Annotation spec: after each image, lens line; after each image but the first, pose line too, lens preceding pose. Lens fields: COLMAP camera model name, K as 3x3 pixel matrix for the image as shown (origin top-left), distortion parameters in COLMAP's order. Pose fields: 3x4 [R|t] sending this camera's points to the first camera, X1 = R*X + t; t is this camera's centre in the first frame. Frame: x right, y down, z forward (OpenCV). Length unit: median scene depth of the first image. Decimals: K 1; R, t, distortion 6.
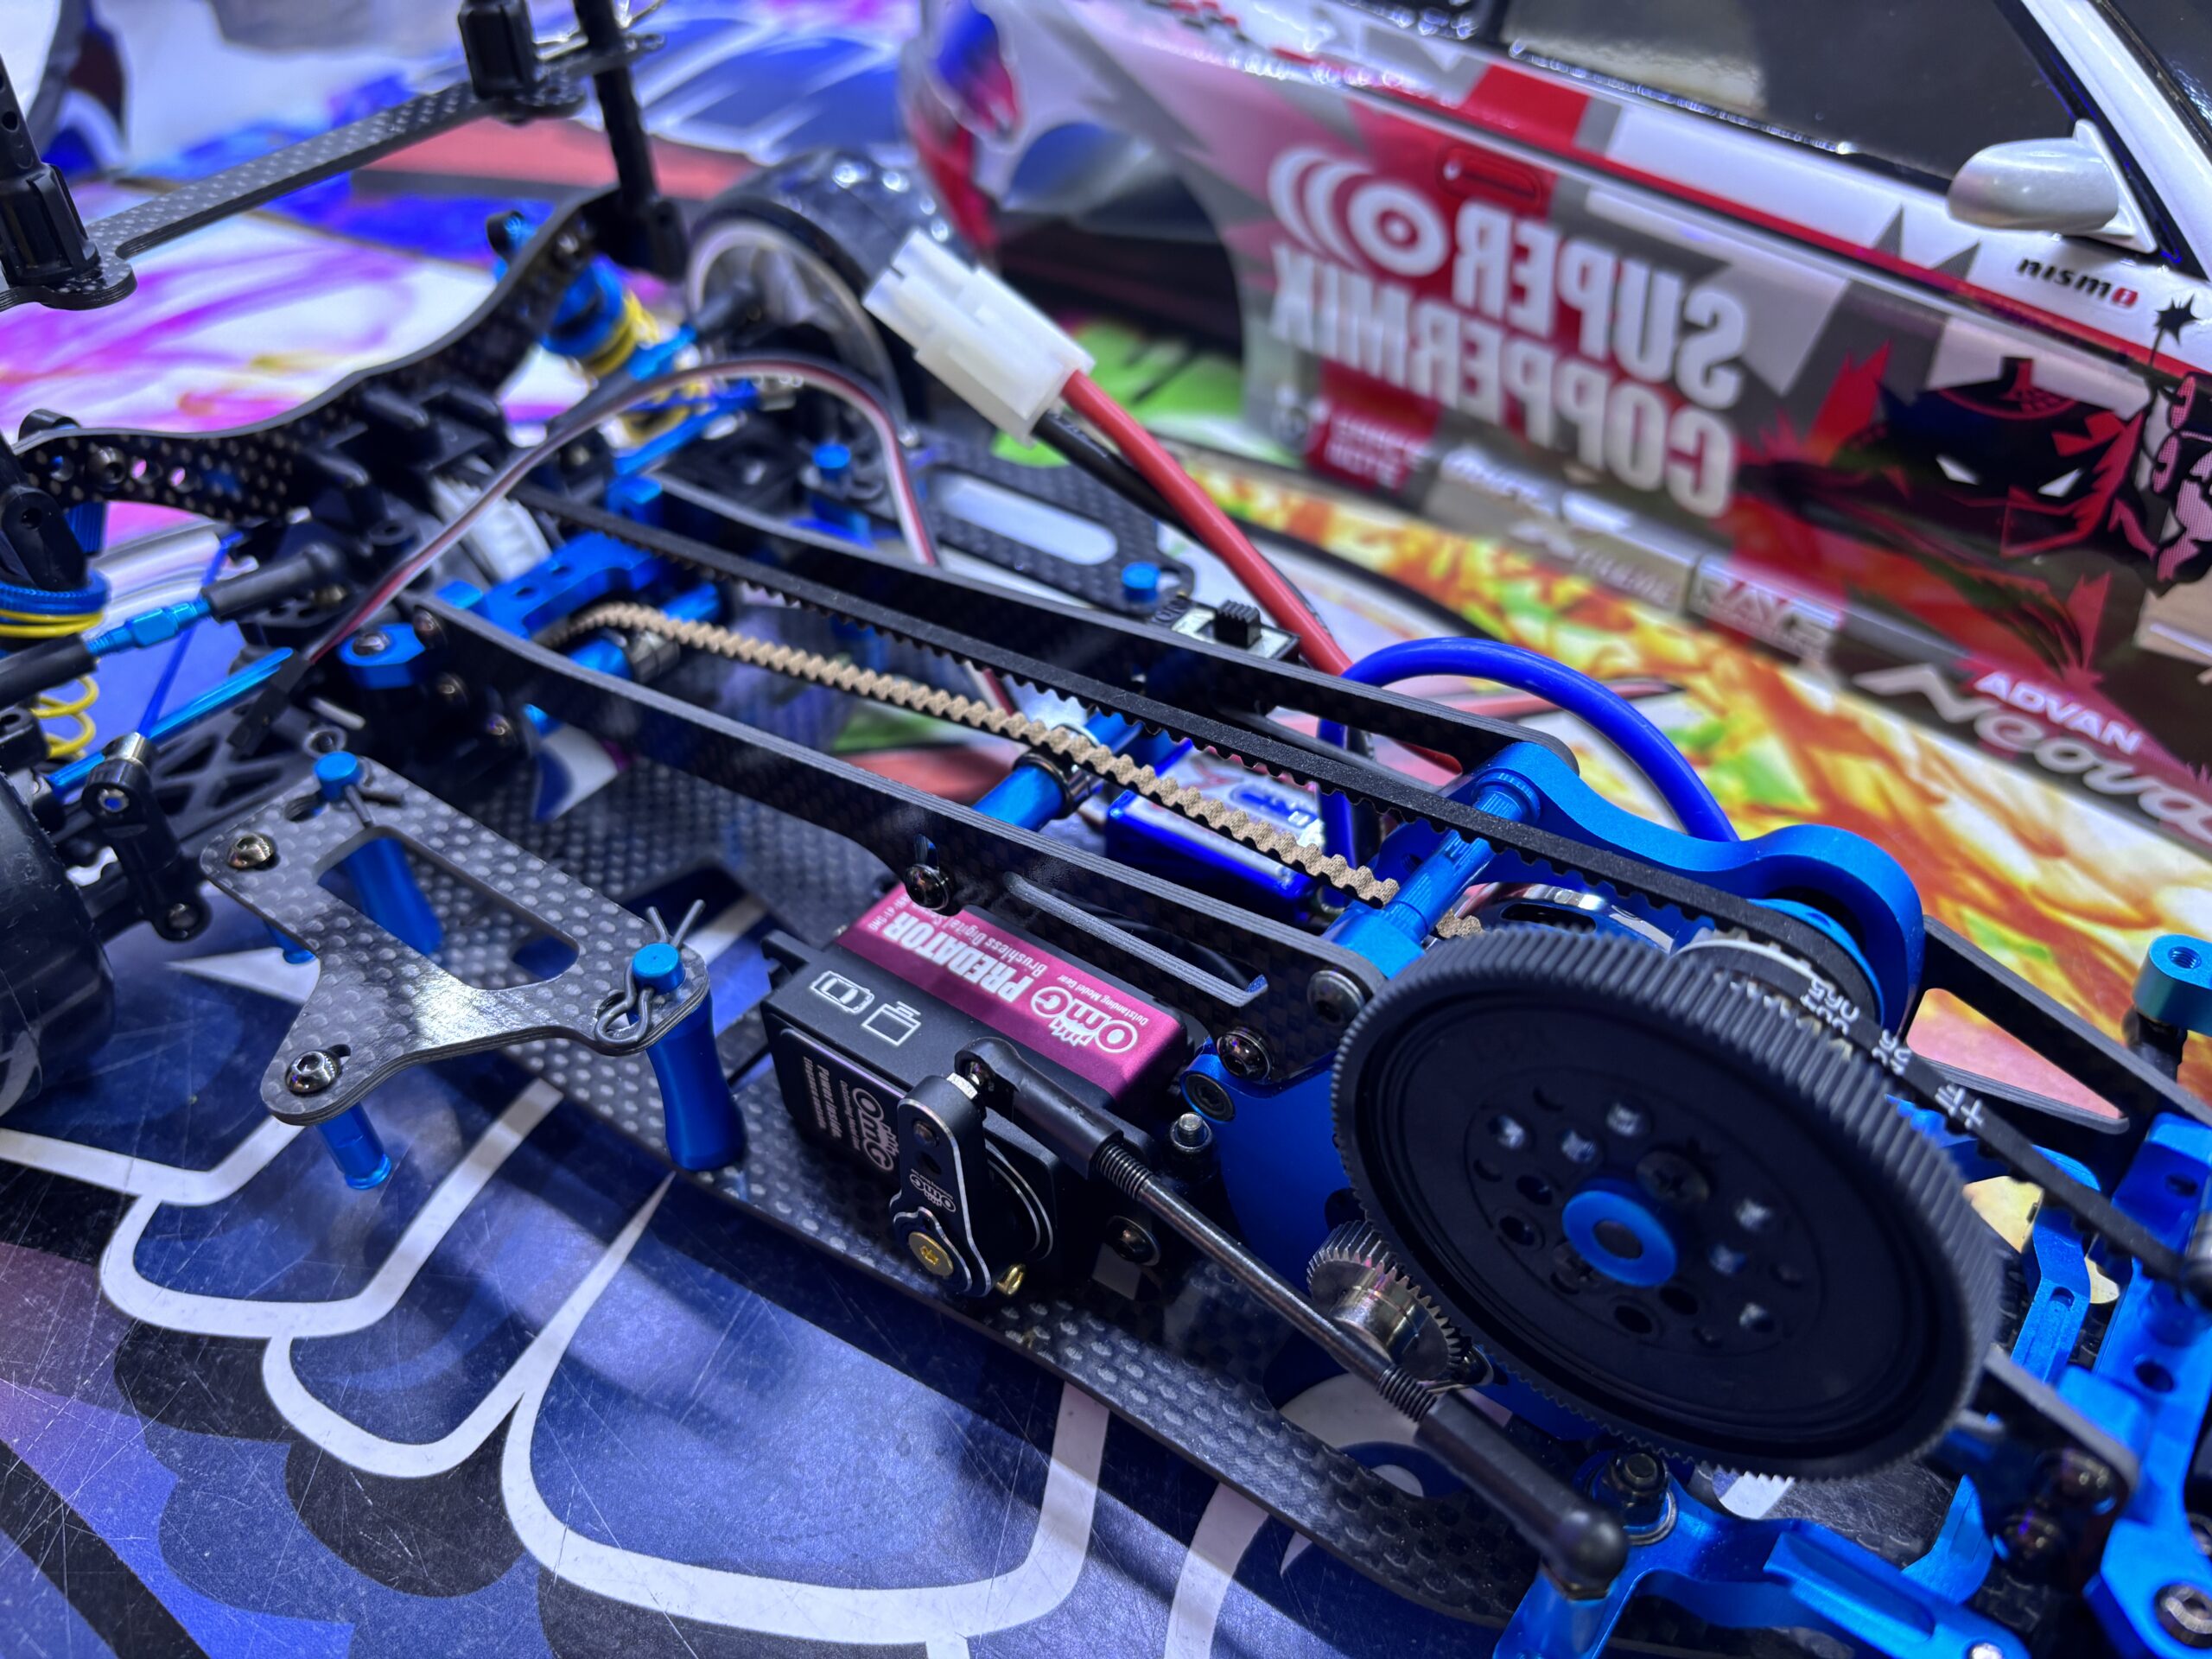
lens RADIAL K [[1754.0, 0, 1145.7], [0, 1754.0, 837.1], [0, 0, 1]] dist [-0.009549, -0.002000]
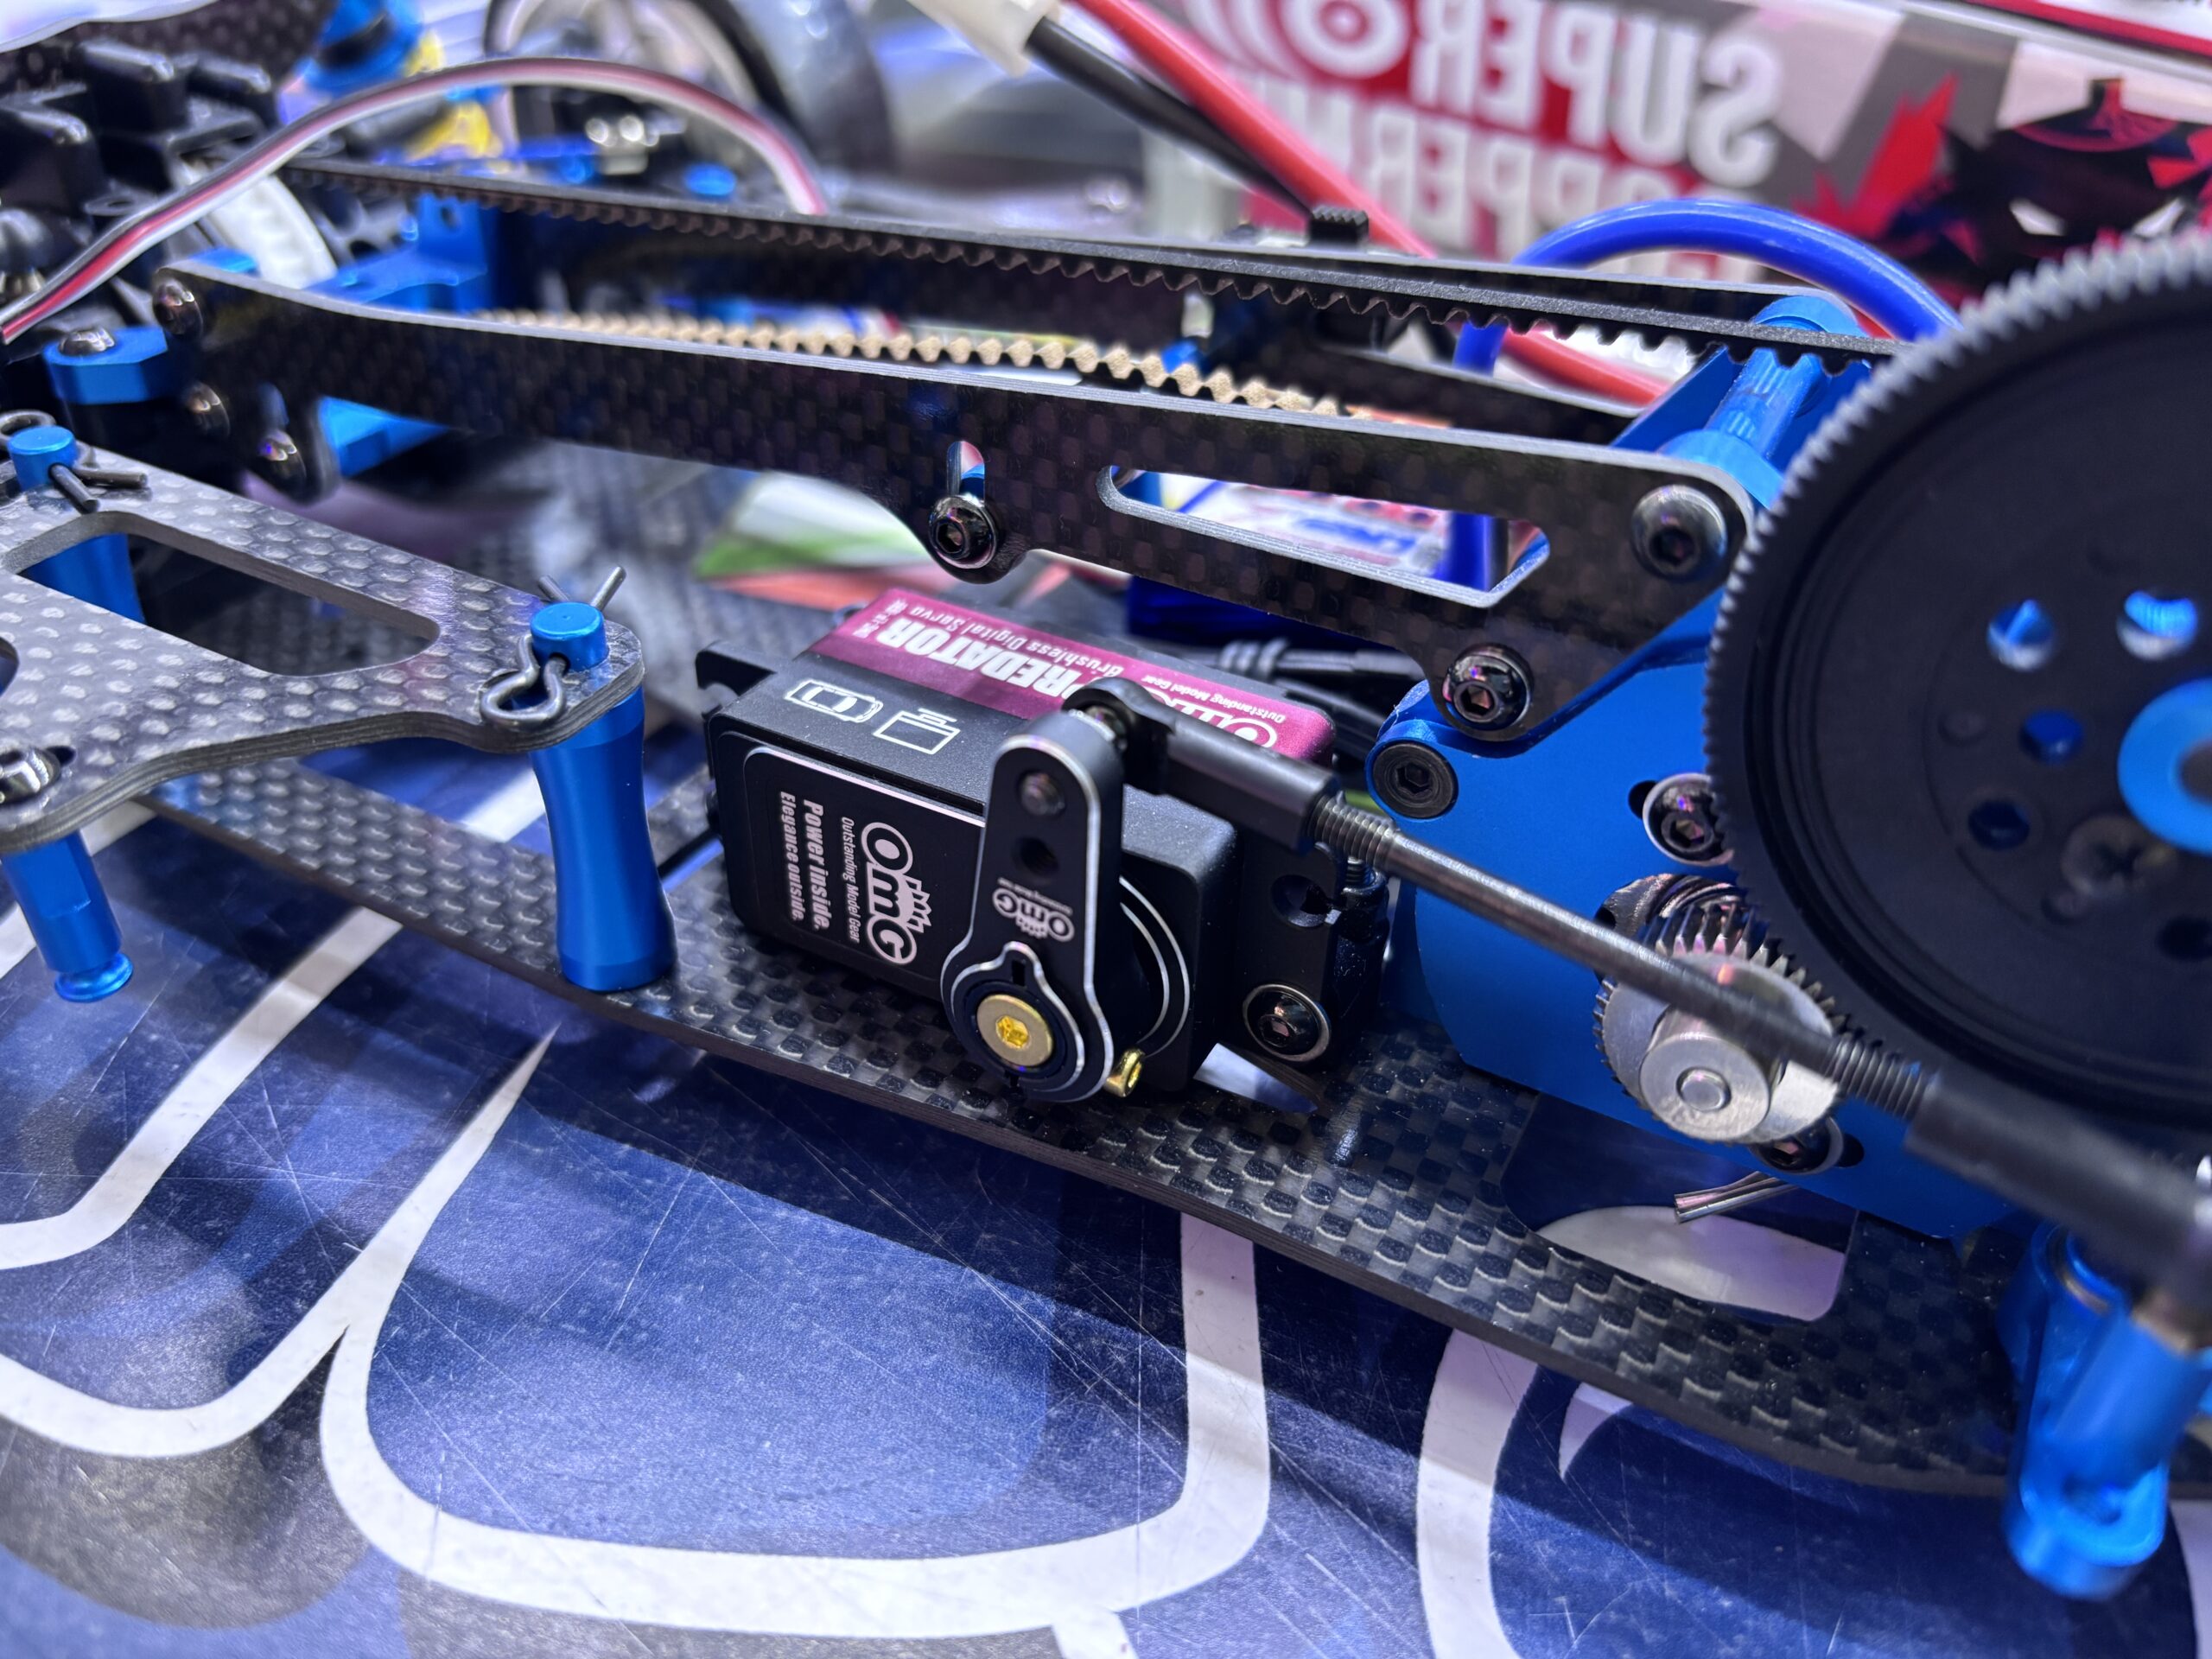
lens RADIAL K [[1758.4, 0, 1153.0], [0, 1758.4, 832.8], [0, 0, 1]] dist [-0.025324, -0.006369]
pose [[0.986859, -0.026970, 0.159320, -0.157855], [0.041253, 0.995351, -0.087035, 0.201057], [-0.156232, 0.092464, 0.983383, 0.303053]]
